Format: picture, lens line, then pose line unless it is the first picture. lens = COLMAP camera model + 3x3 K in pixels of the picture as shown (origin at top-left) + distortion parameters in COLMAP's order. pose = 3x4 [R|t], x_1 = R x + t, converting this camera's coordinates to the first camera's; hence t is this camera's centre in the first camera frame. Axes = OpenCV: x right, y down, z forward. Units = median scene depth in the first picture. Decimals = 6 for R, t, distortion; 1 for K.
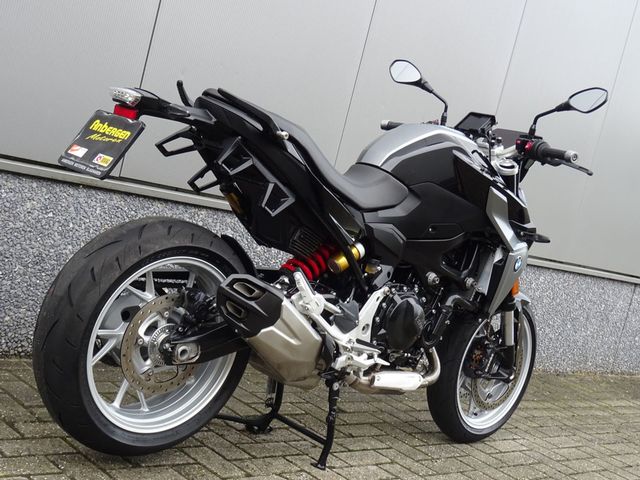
lens RADIAL K [[934.6, 0, 319.4], [0, 934.6, 239.3], [0, 0, 1]] dist [-0.054428, 0.000000]
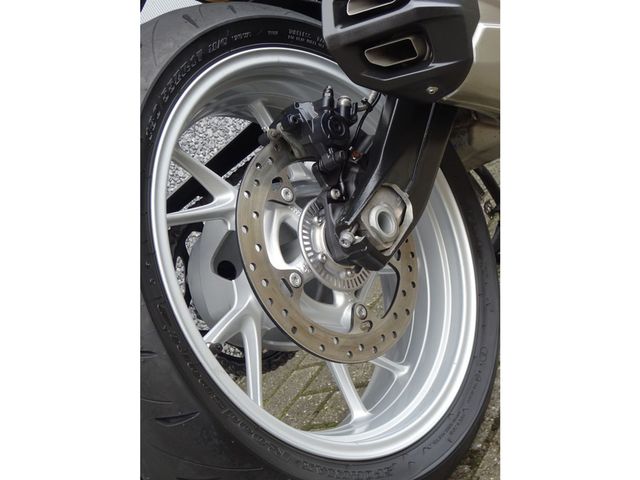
lens RADIAL K [[934.6, 0, 320.5], [0, 934.6, 239.8], [0, 0, 1]] dist [-0.054428, 0.000000]
pose [[0.668483, -0.737285, -0.097684, -0.127276], [0.743614, 0.660298, 0.105094, 0.061090], [-0.012984, -0.142893, 0.989653, 0.575339]]
